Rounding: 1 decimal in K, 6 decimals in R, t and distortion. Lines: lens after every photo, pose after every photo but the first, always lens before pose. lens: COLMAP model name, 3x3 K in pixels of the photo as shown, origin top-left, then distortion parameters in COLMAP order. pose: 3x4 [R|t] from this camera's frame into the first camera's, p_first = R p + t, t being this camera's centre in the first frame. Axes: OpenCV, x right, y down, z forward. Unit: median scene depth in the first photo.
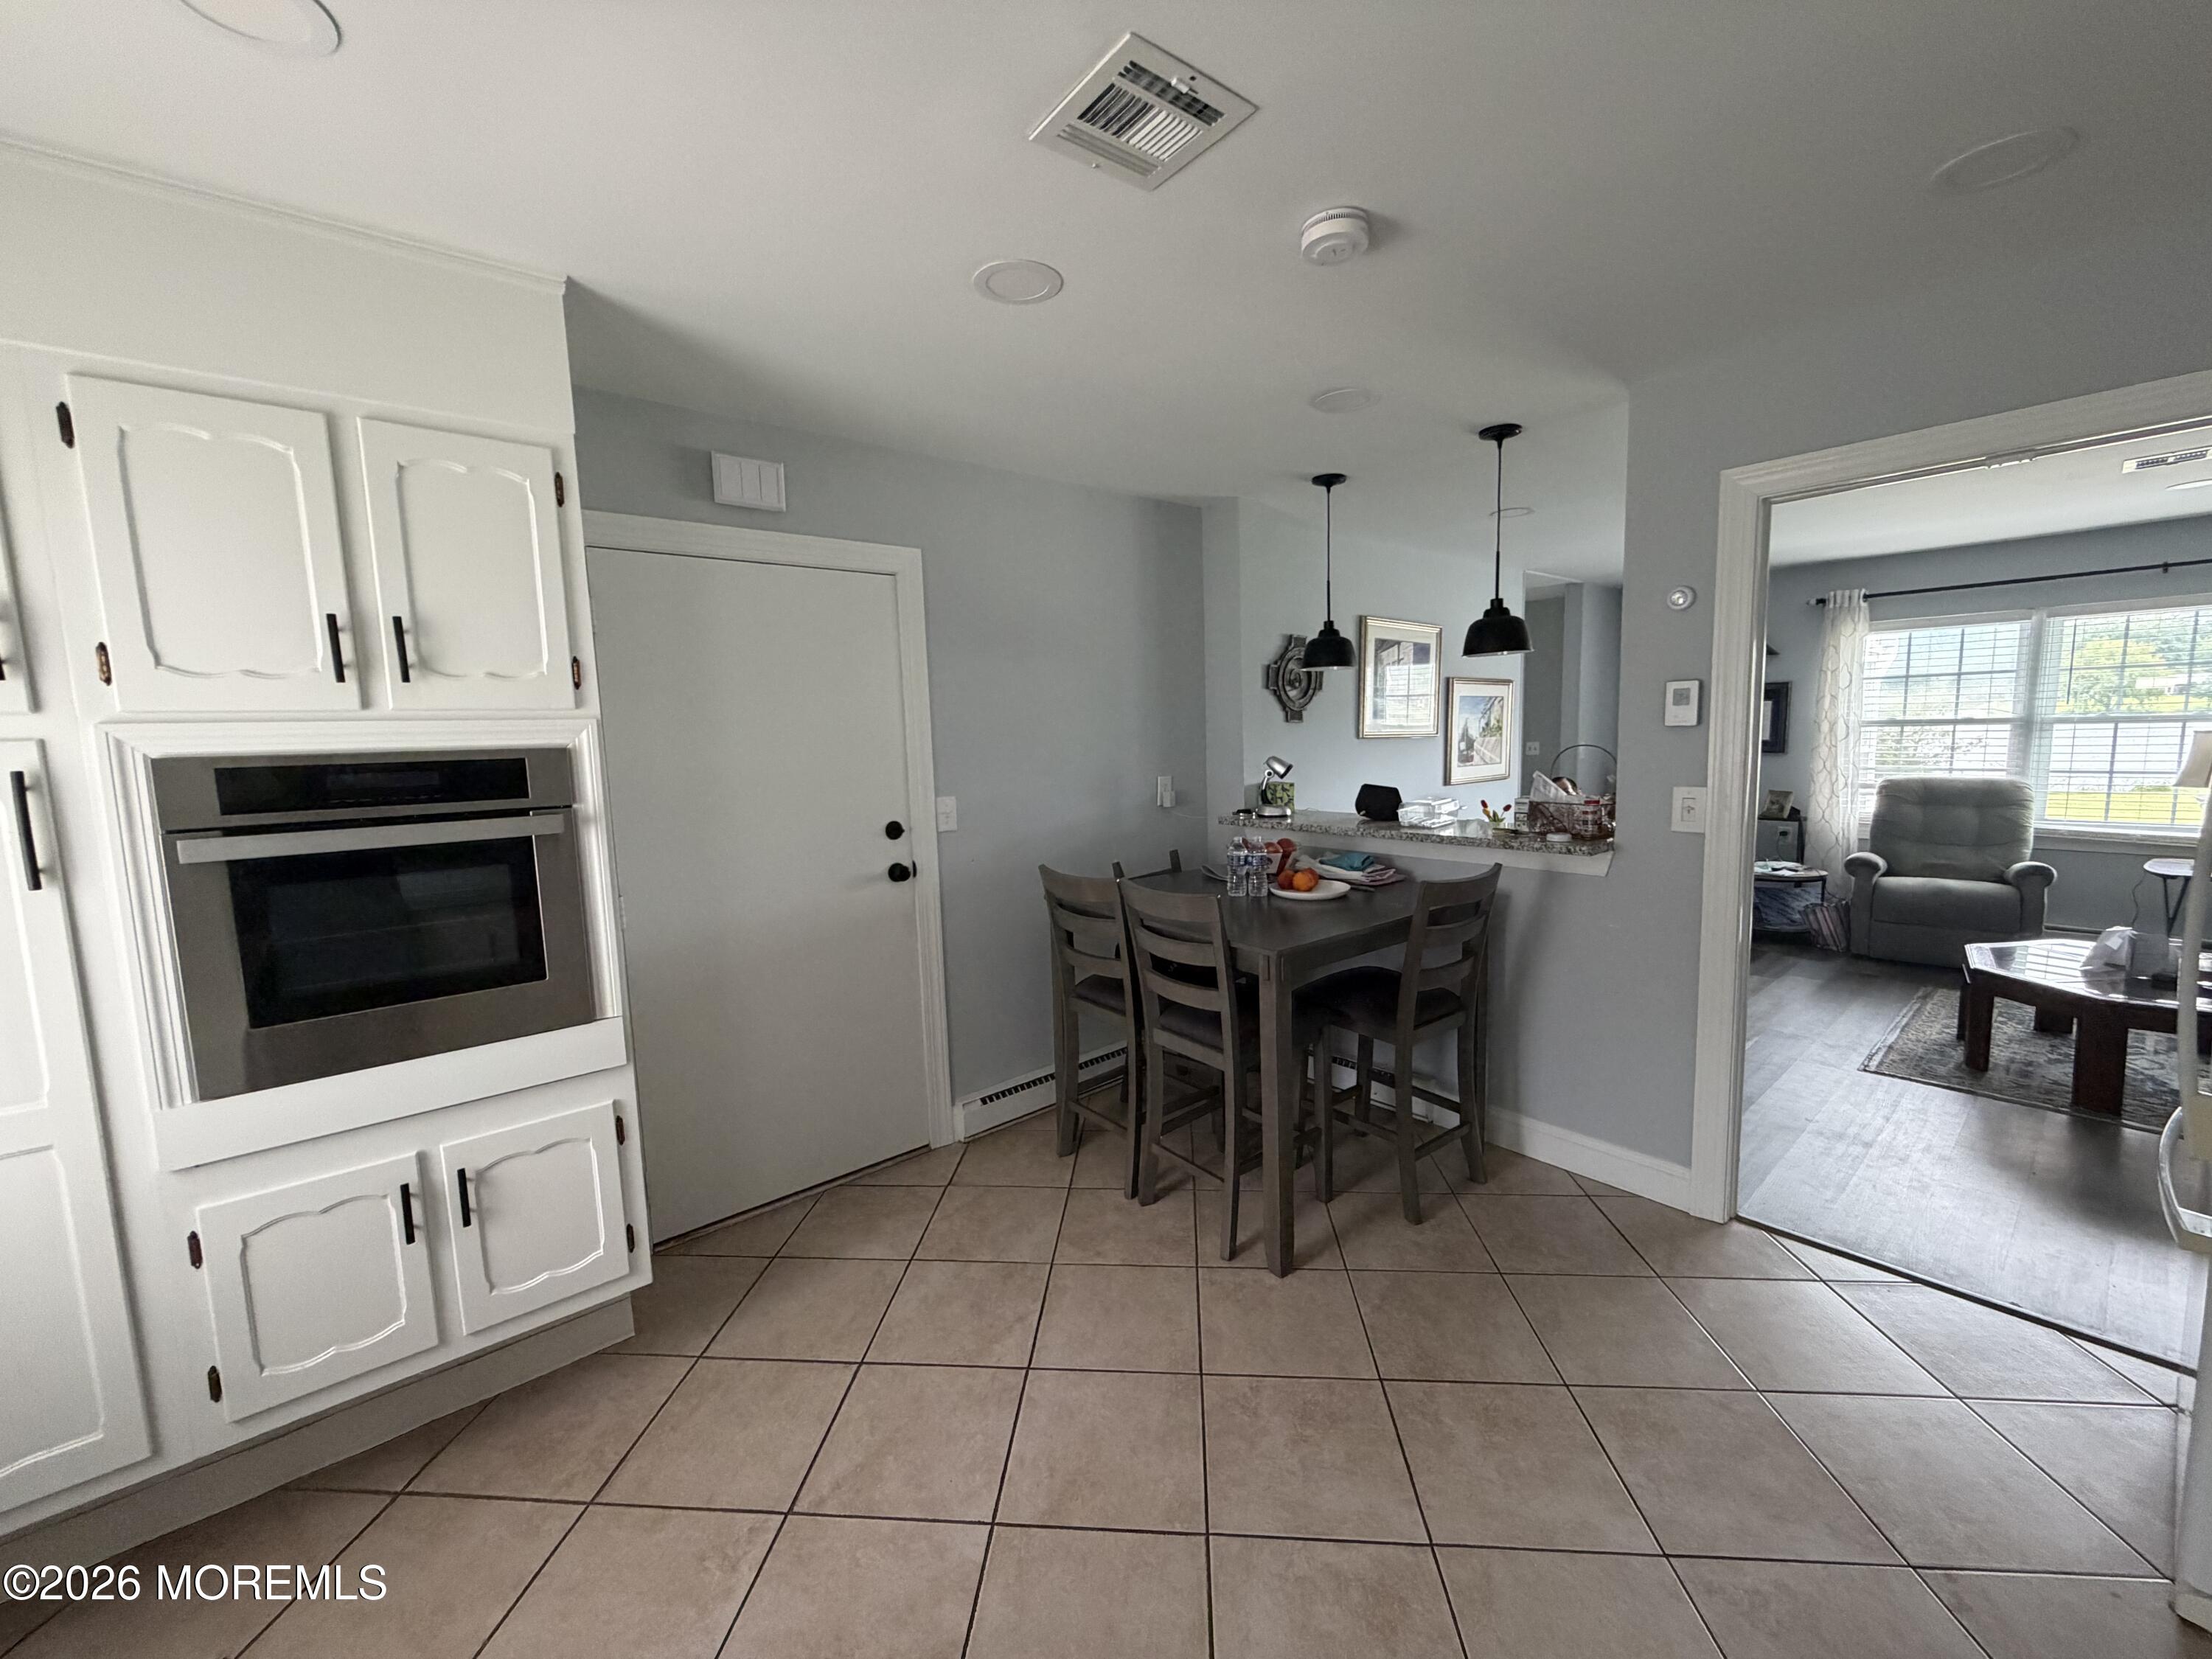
lens RADIAL K [[879.3, 0, 1098.5], [0, 879.3, 834.0], [0, 0, 1]] dist [-0.001200, -0.000306]
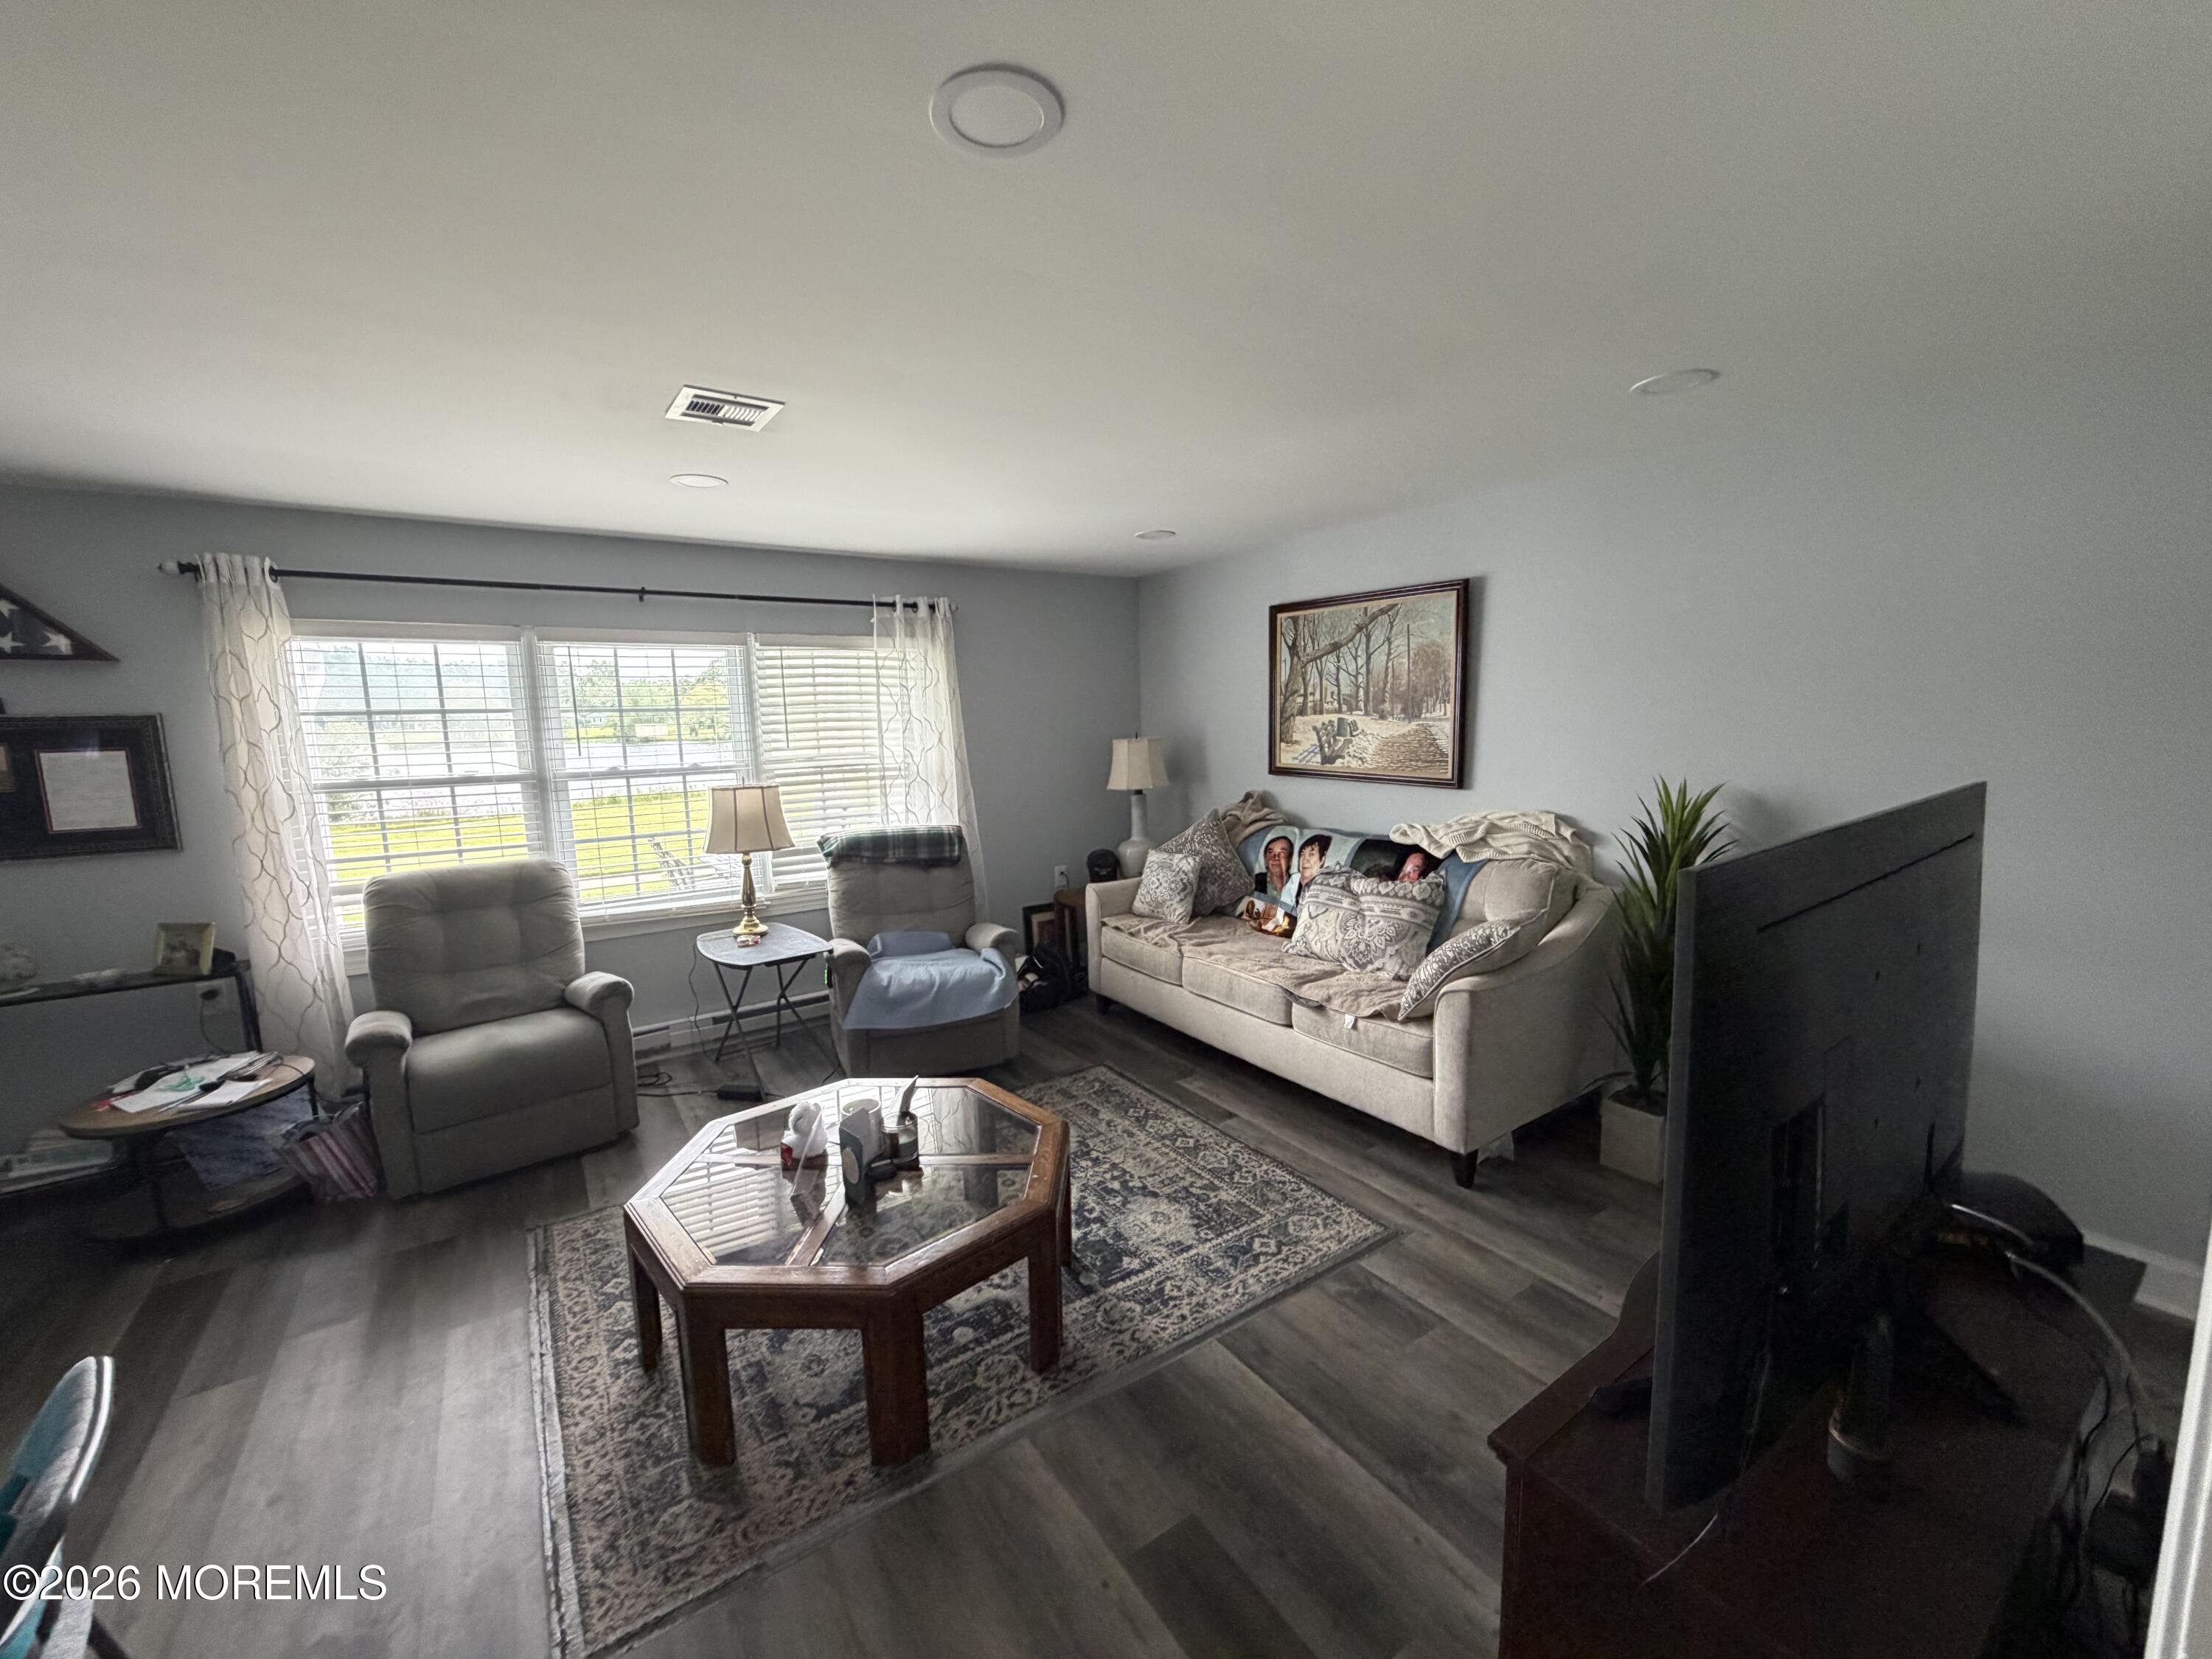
lens RADIAL K [[879.3, 0, 1098.5], [0, 879.3, 834.0], [0, 0, 1]] dist [-0.001200, -0.000306]
pose [[0.103308, -0.105108, 0.989080, 0.355066], [0.136380, 0.986506, 0.090589, -0.082372], [-0.985255, 0.125532, 0.116248, 0.438266]]
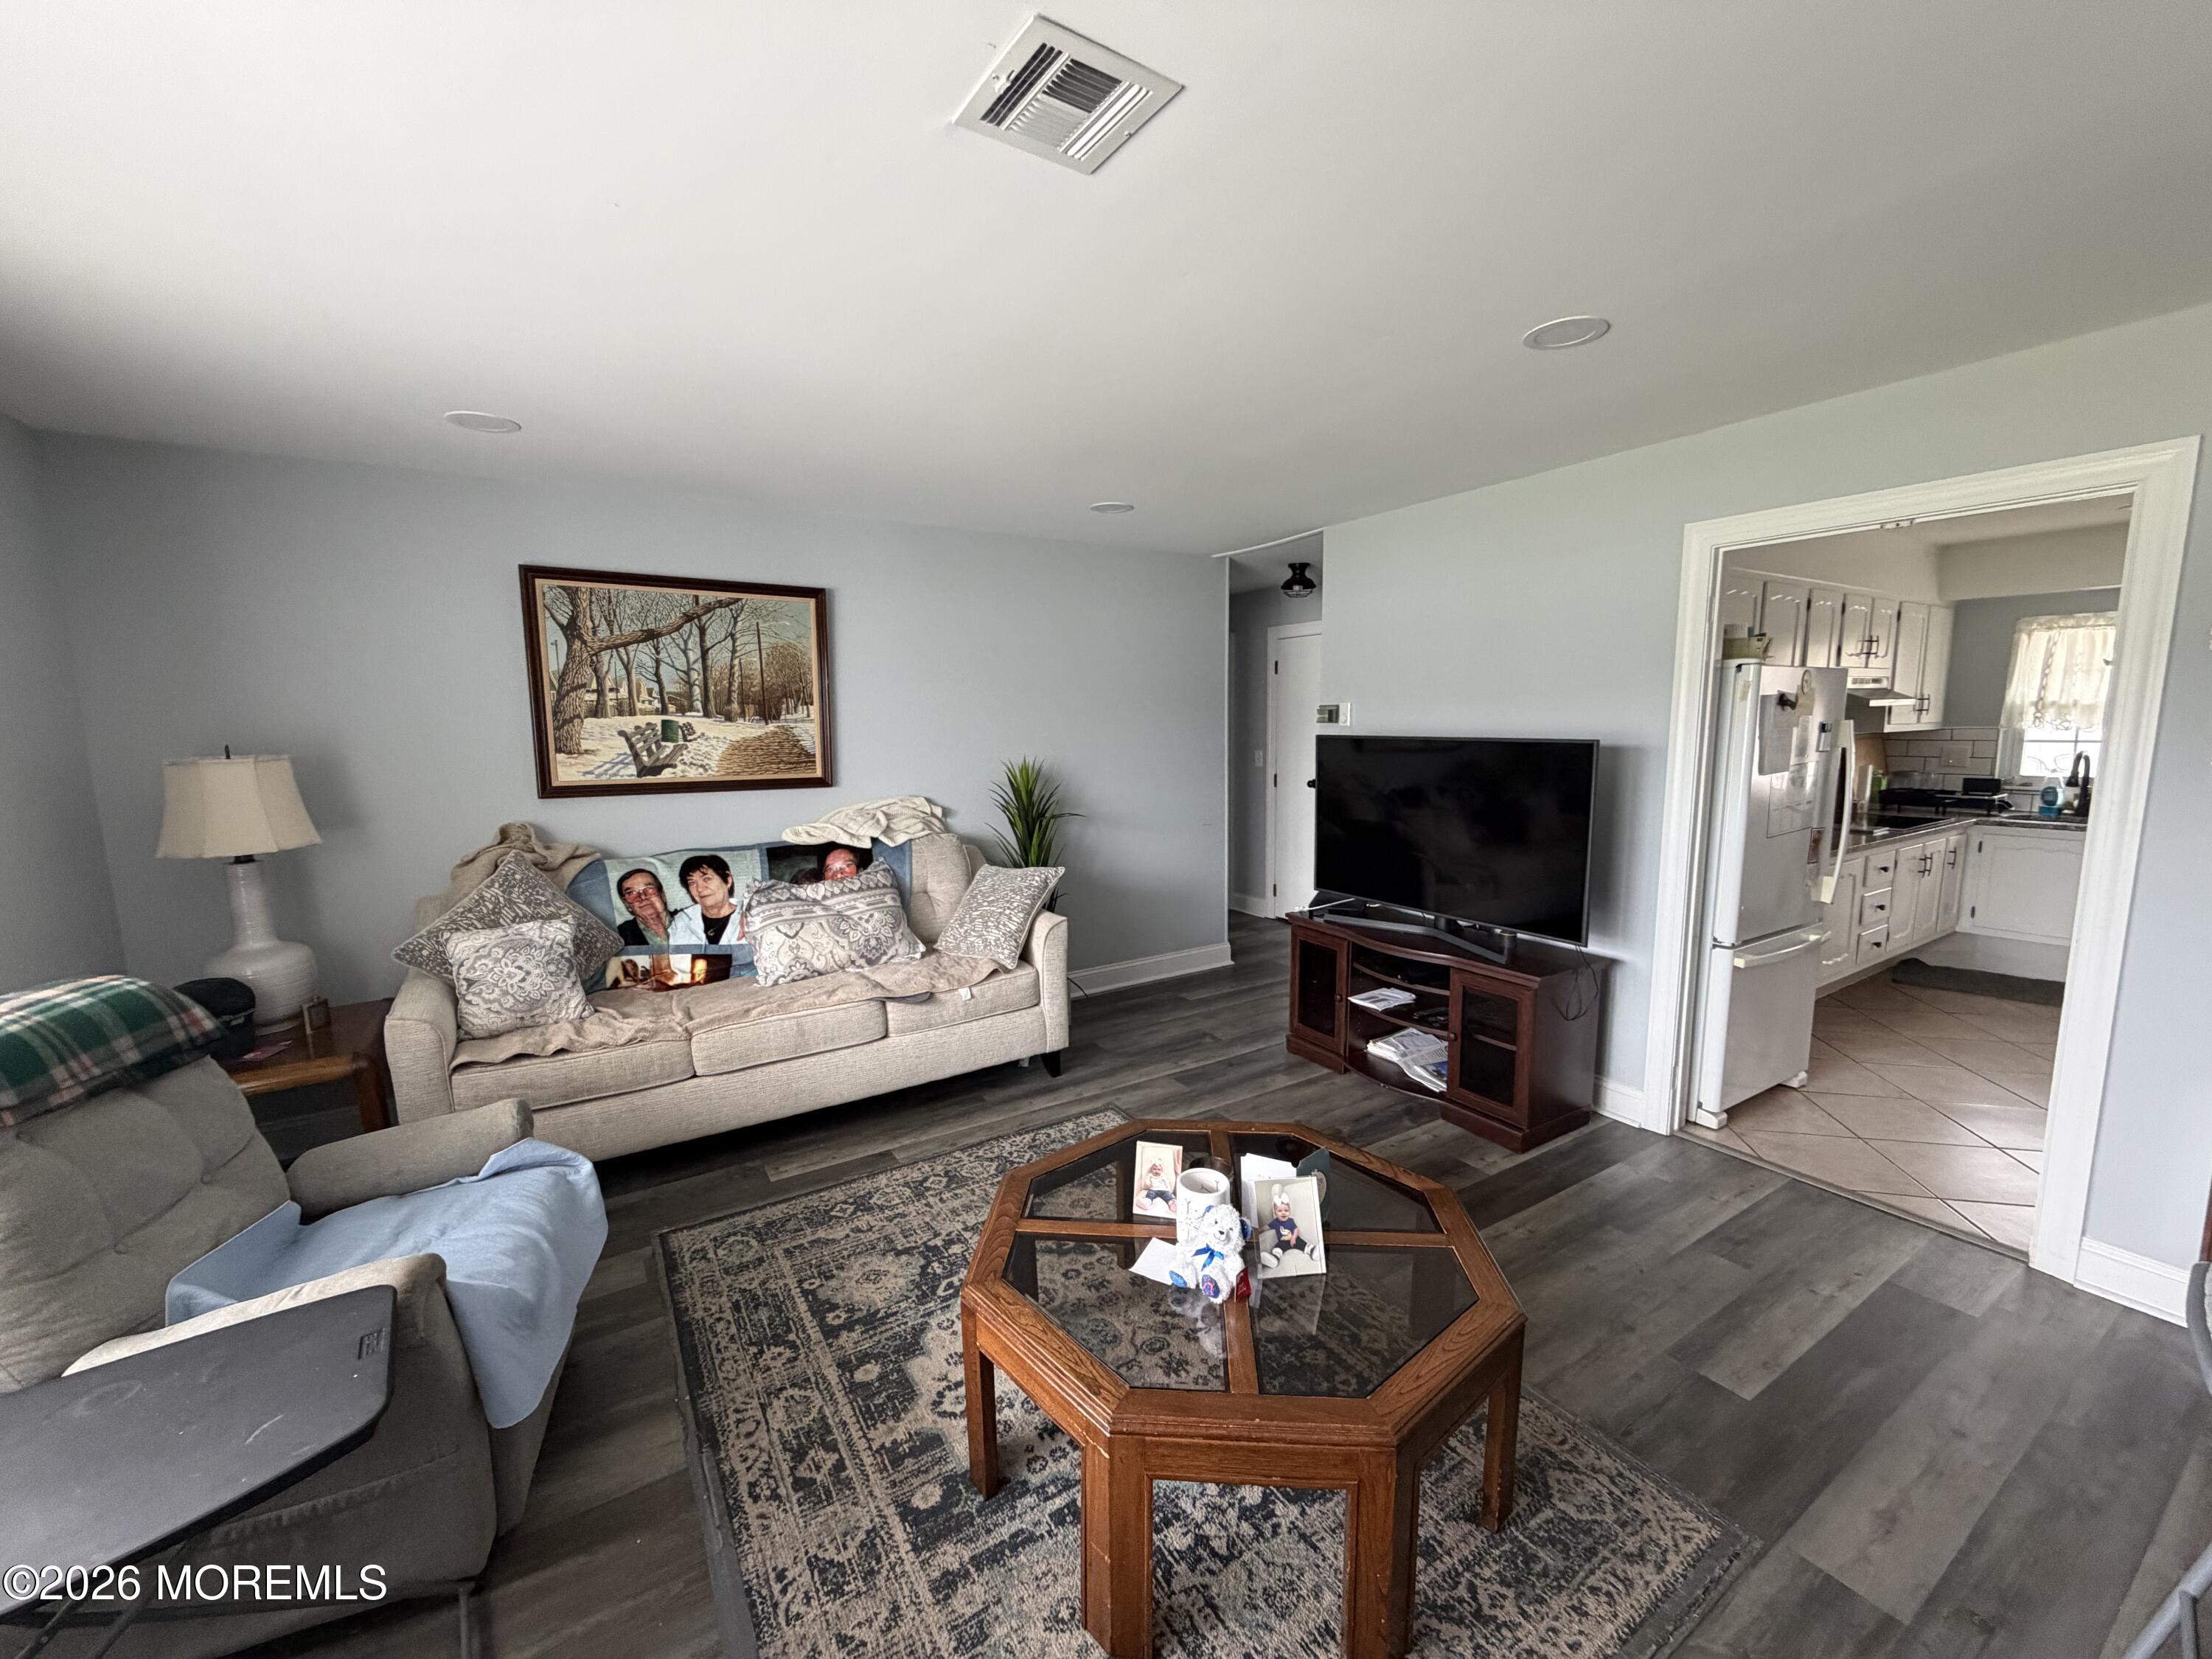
lens RADIAL K [[879.3, 0, 1098.5], [0, 879.3, 834.0], [0, 0, 1]] dist [-0.001200, -0.000306]
pose [[-0.988975, 0.027869, 0.145434, 0.801711], [0.062675, 0.968602, 0.240588, -0.148014], [-0.134163, 0.247051, -0.959670, 0.986671]]
